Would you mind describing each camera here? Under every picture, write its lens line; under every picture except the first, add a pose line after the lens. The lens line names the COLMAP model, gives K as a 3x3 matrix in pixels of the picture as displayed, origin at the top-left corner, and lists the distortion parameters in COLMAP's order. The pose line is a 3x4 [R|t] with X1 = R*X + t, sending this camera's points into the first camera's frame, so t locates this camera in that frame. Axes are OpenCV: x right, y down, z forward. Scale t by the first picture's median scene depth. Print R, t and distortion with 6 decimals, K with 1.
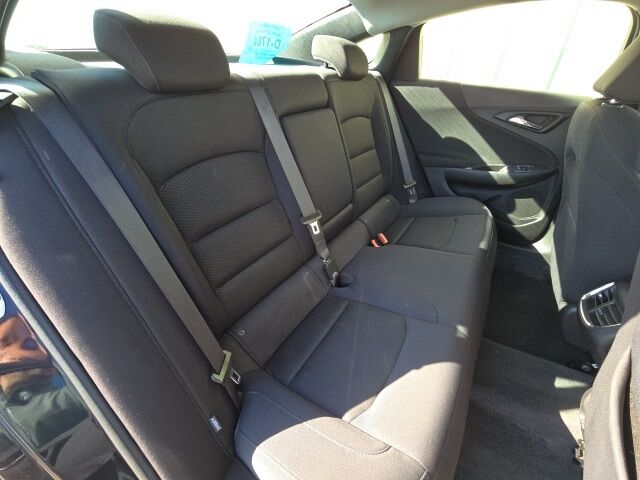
lens RADIAL K [[260.7, 0, 319.2], [0, 260.7, 241.0], [0, 0, 1]] dist [-0.002875, 0.000203]
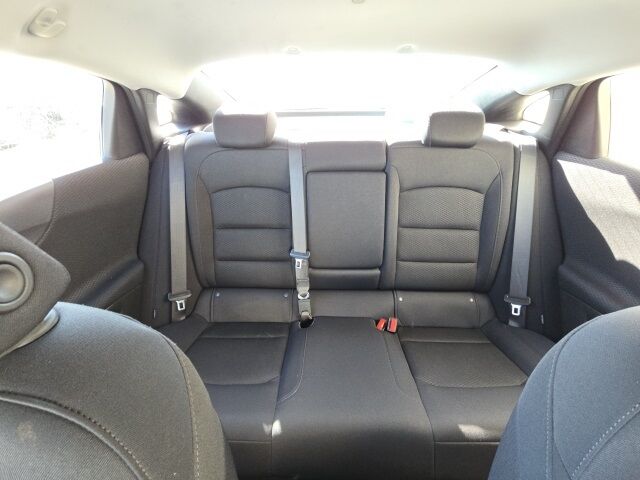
lens RADIAL K [[260.7, 0, 319.3], [0, 260.7, 241.7], [0, 0, 1]] dist [-0.002875, 0.000203]
pose [[0.533362, 0.406655, -0.741725, 0.636809], [-0.459923, 0.875337, 0.149186, -0.265320], [0.709927, 0.261566, 0.653901, 0.208752]]
